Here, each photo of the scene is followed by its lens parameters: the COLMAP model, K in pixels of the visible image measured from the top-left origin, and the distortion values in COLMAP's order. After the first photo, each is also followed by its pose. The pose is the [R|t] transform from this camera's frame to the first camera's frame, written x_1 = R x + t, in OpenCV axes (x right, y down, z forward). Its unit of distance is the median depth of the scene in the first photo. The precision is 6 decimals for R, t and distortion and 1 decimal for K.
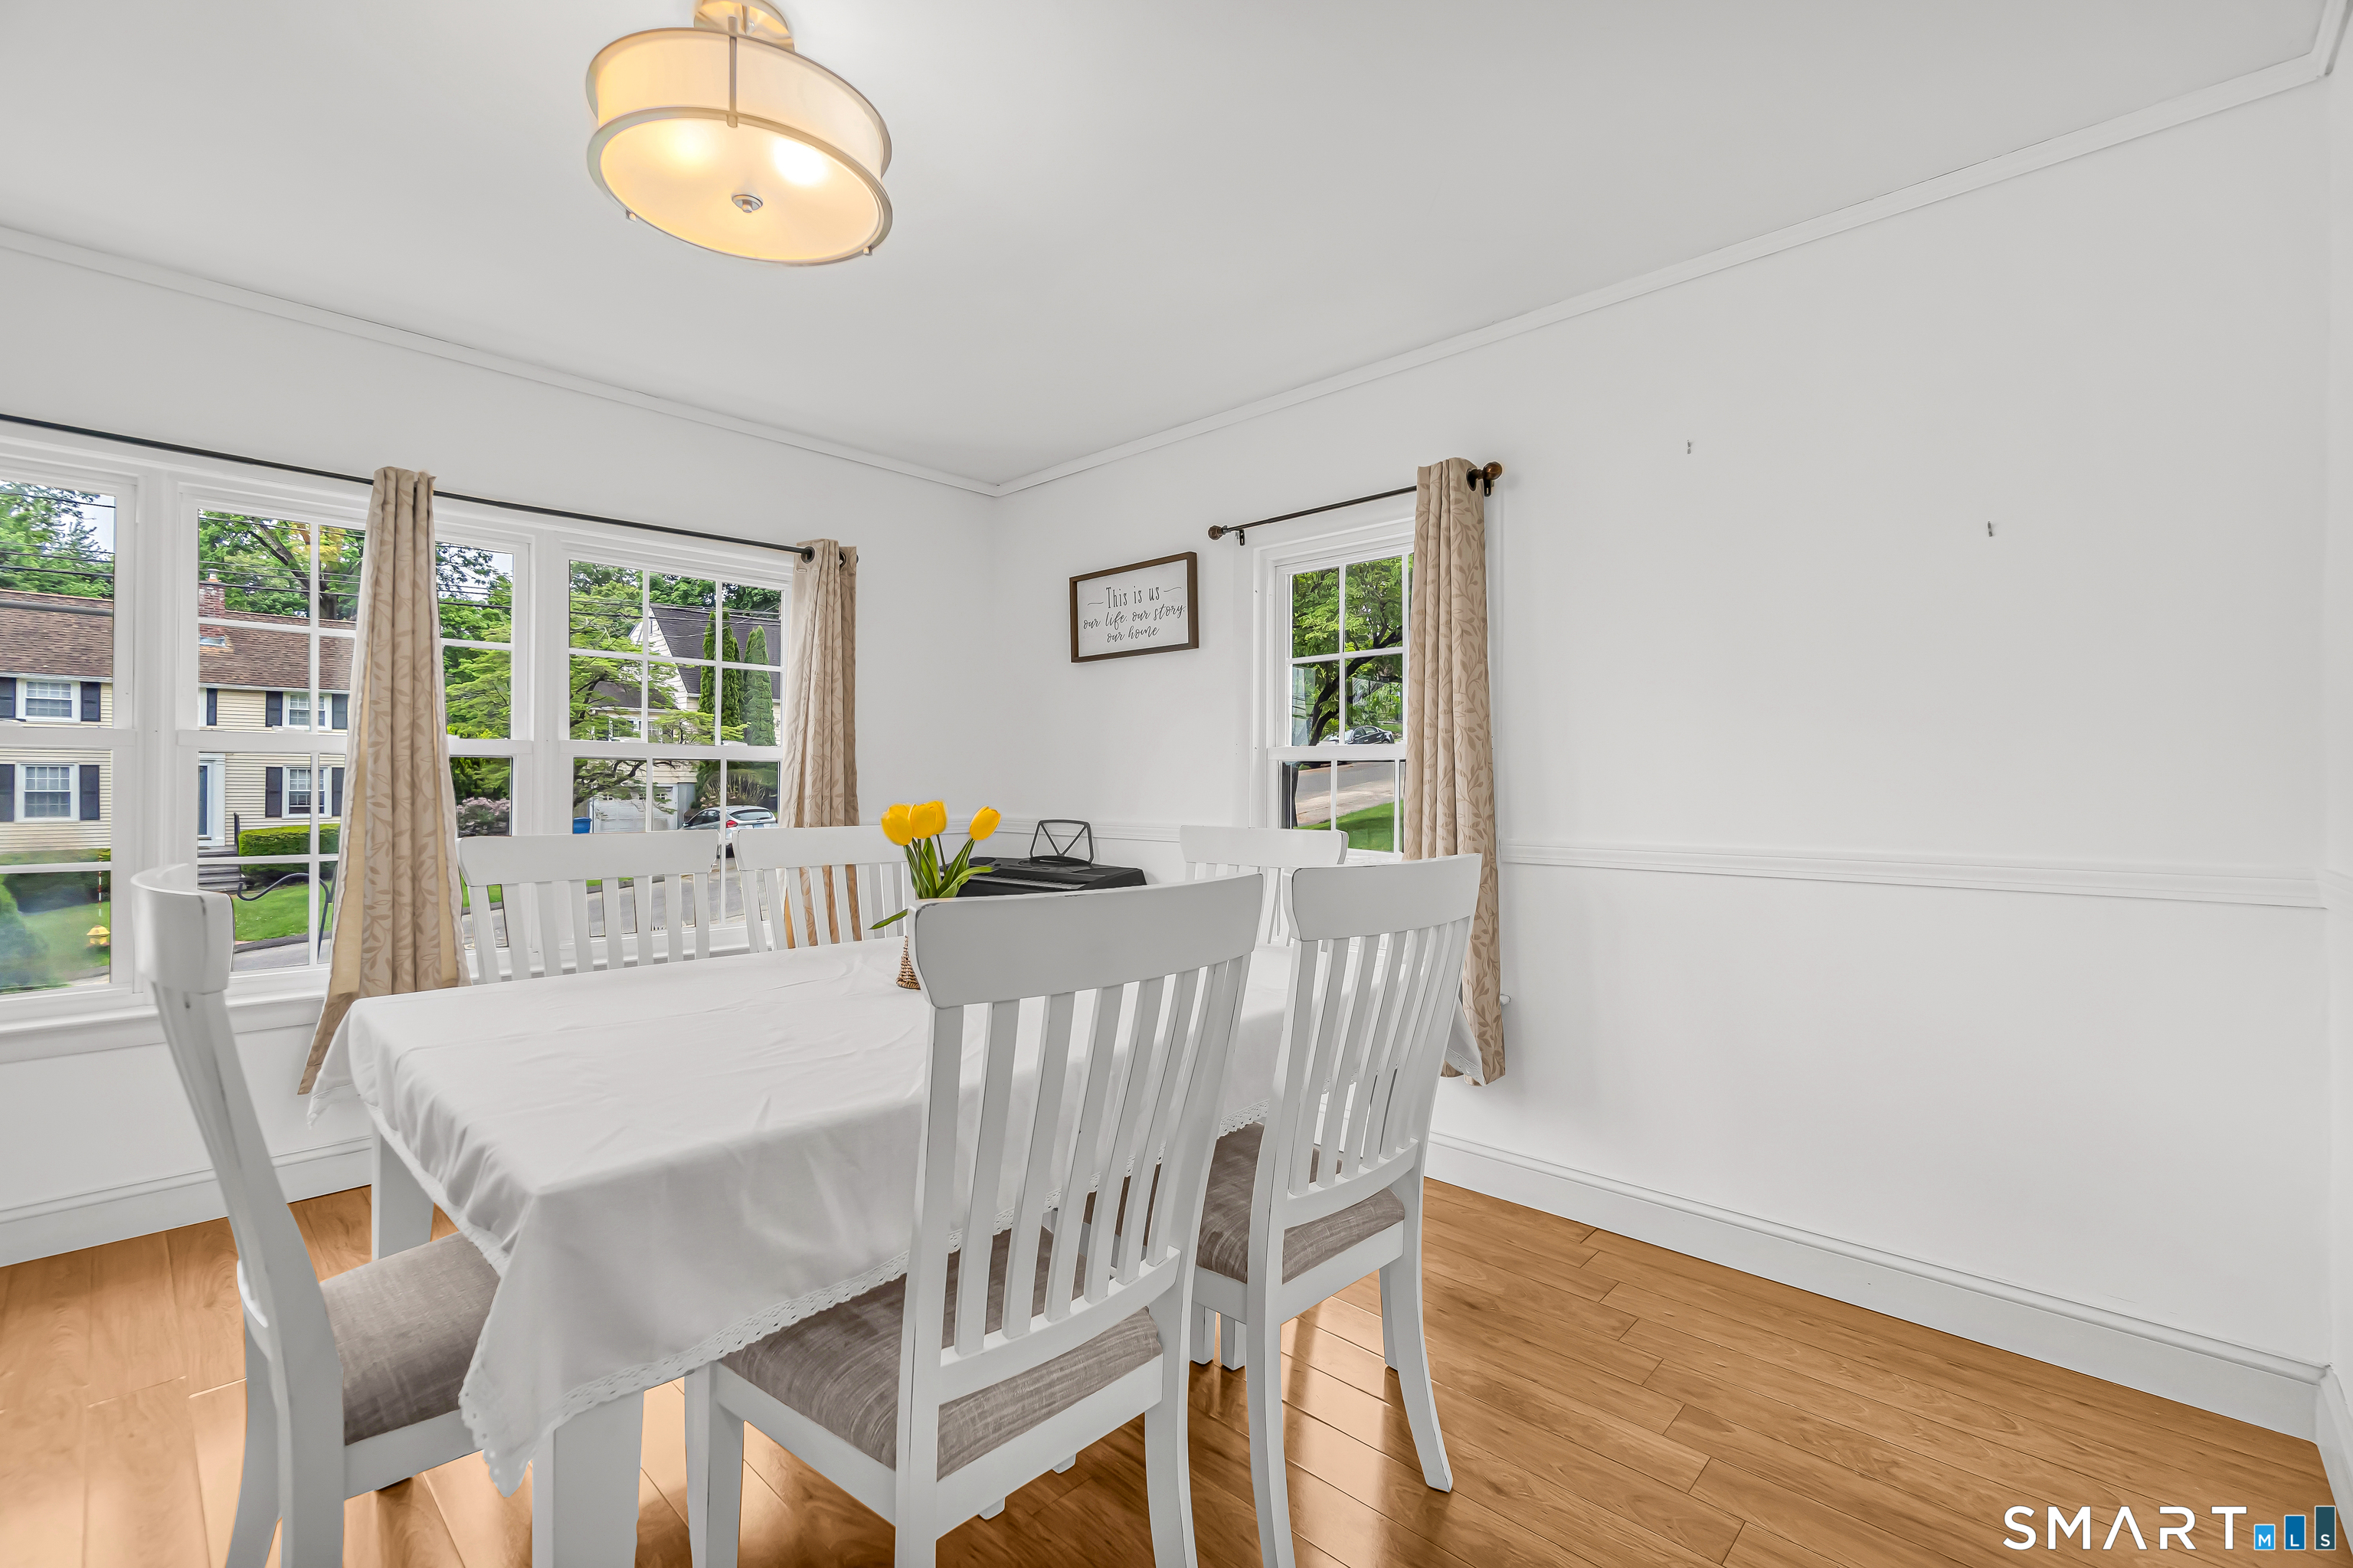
lens RADIAL K [[1028.6, 0, 1184.3], [0, 1028.6, 782.0], [0, 0, 1]] dist [0.000425, 0.002957]
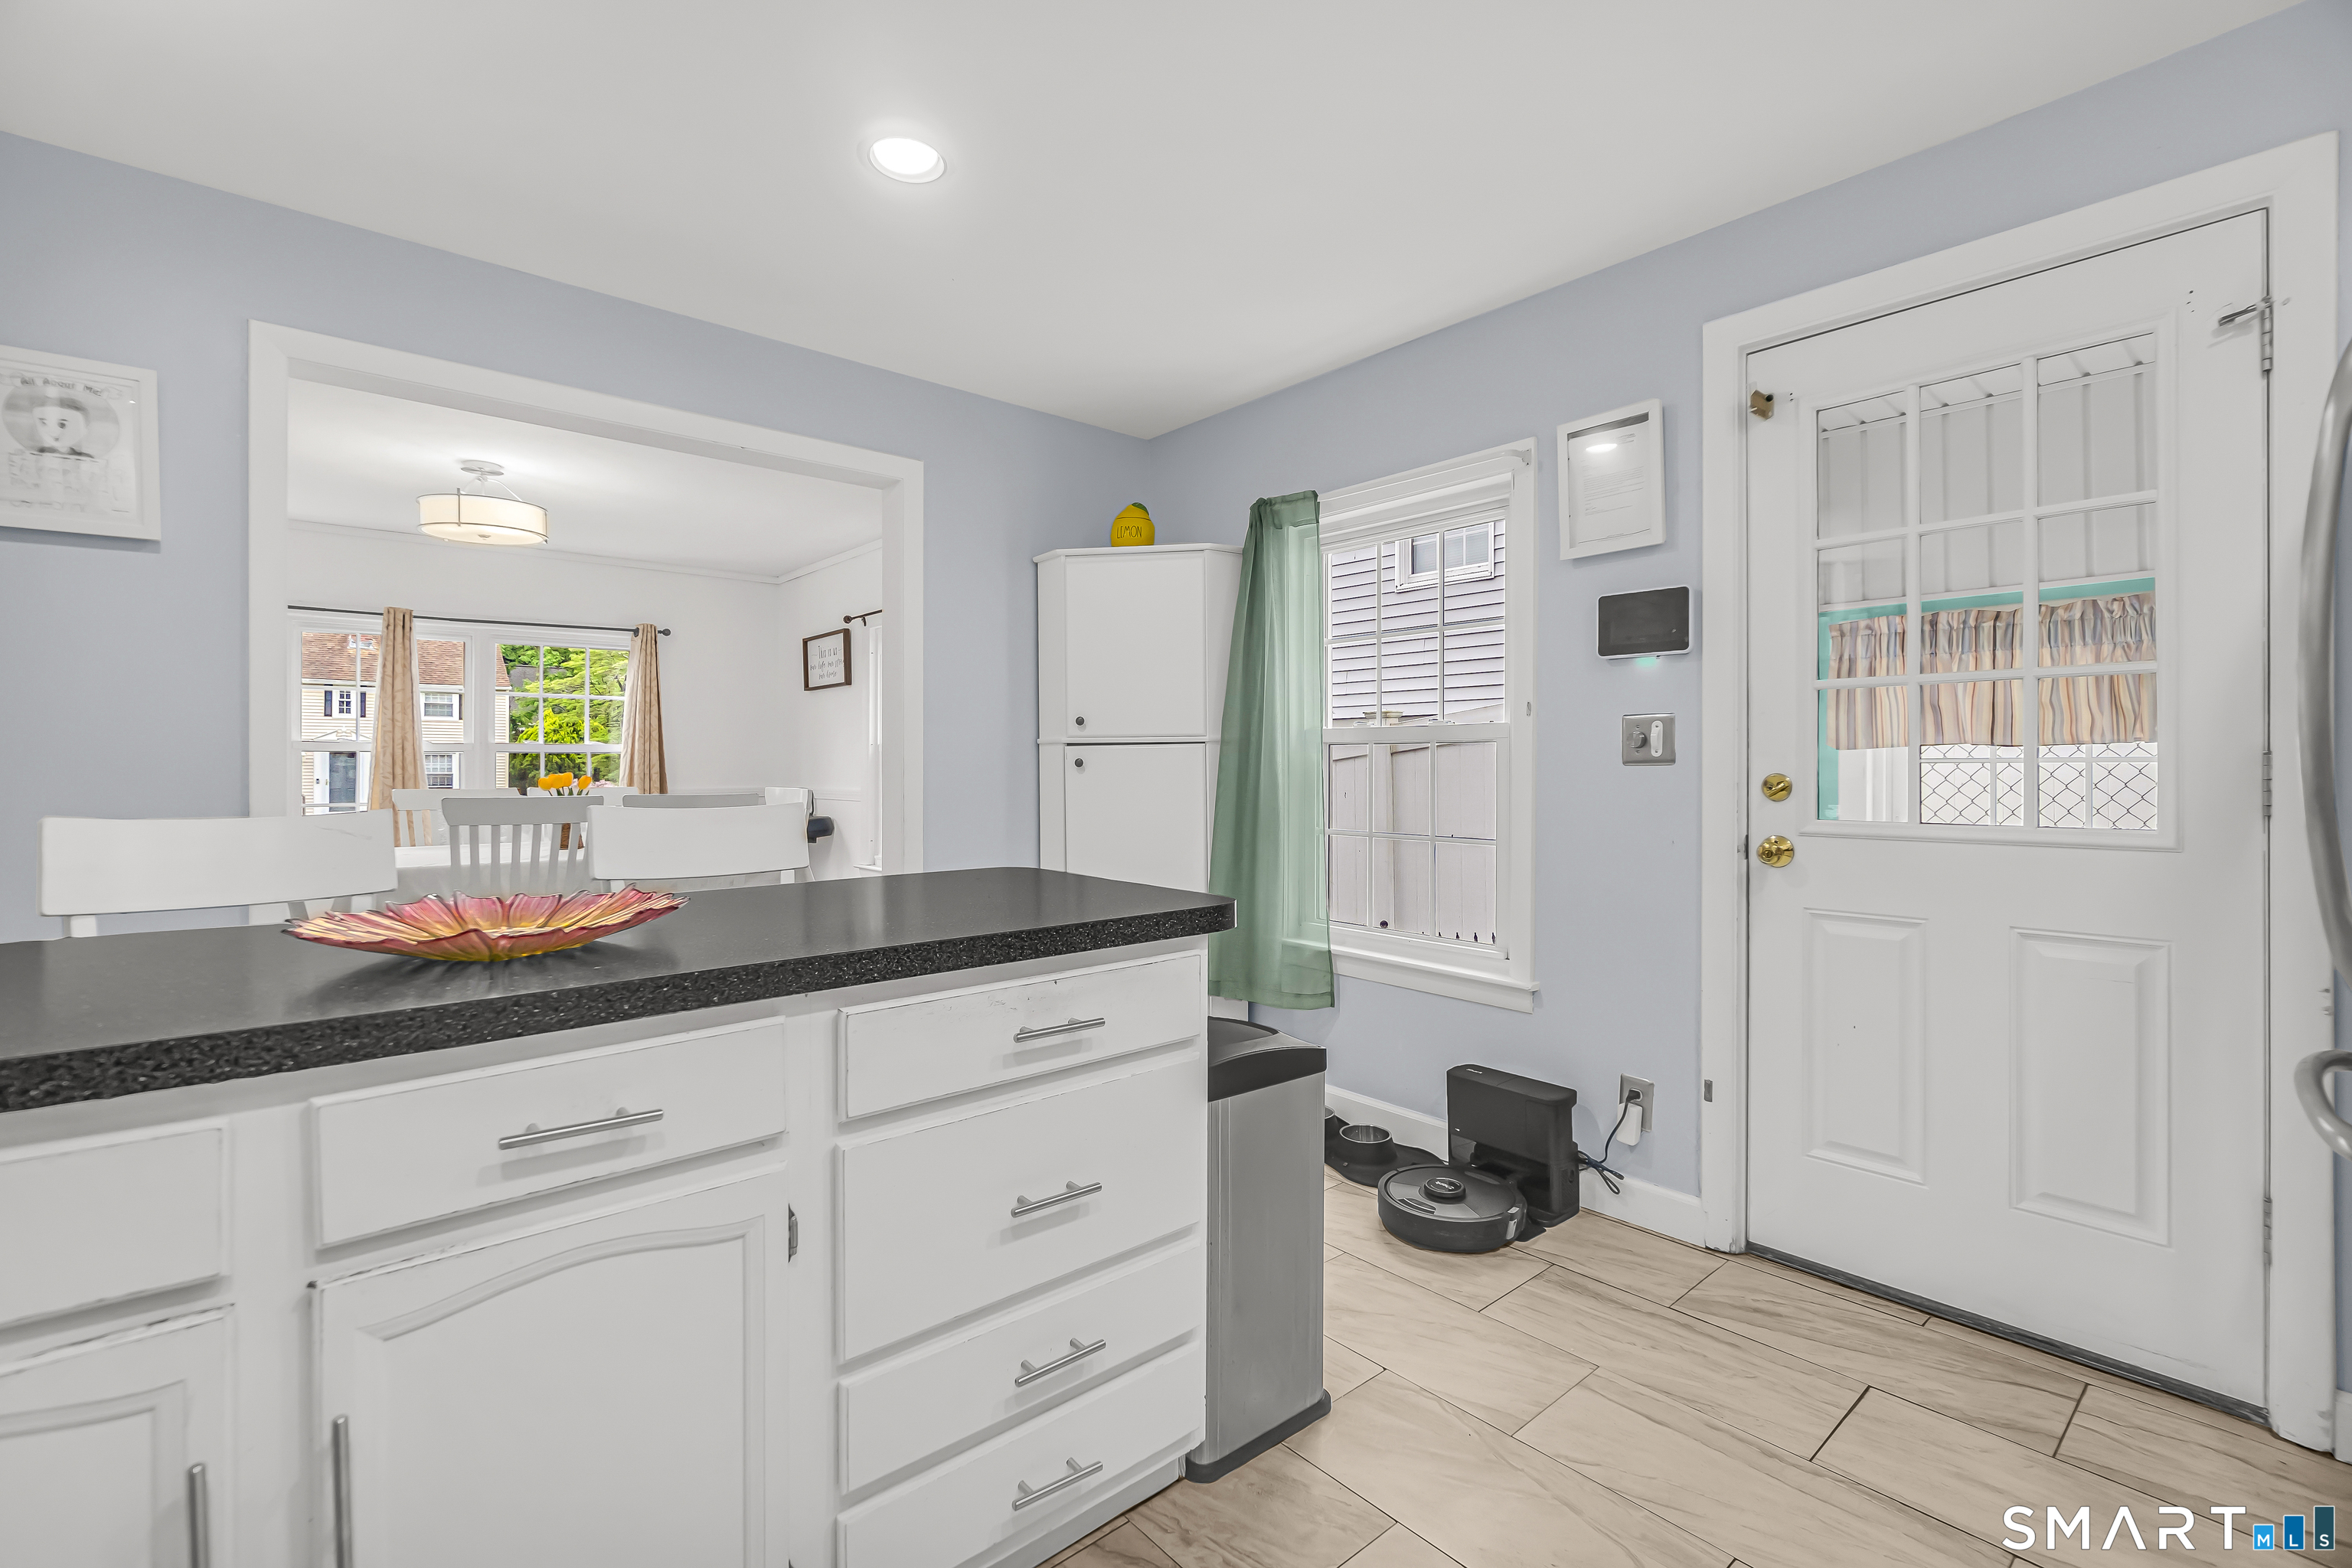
lens RADIAL K [[1028.1, 0, 1166.7], [0, 1028.1, 775.5], [0, 0, 1]] dist [0.000425, 0.002957]
pose [[0.995406, -0.005187, -0.095602, 0.728181], [0.006032, 0.999945, 0.008558, 0.008324], [0.095552, -0.009096, 0.995383, -0.670059]]
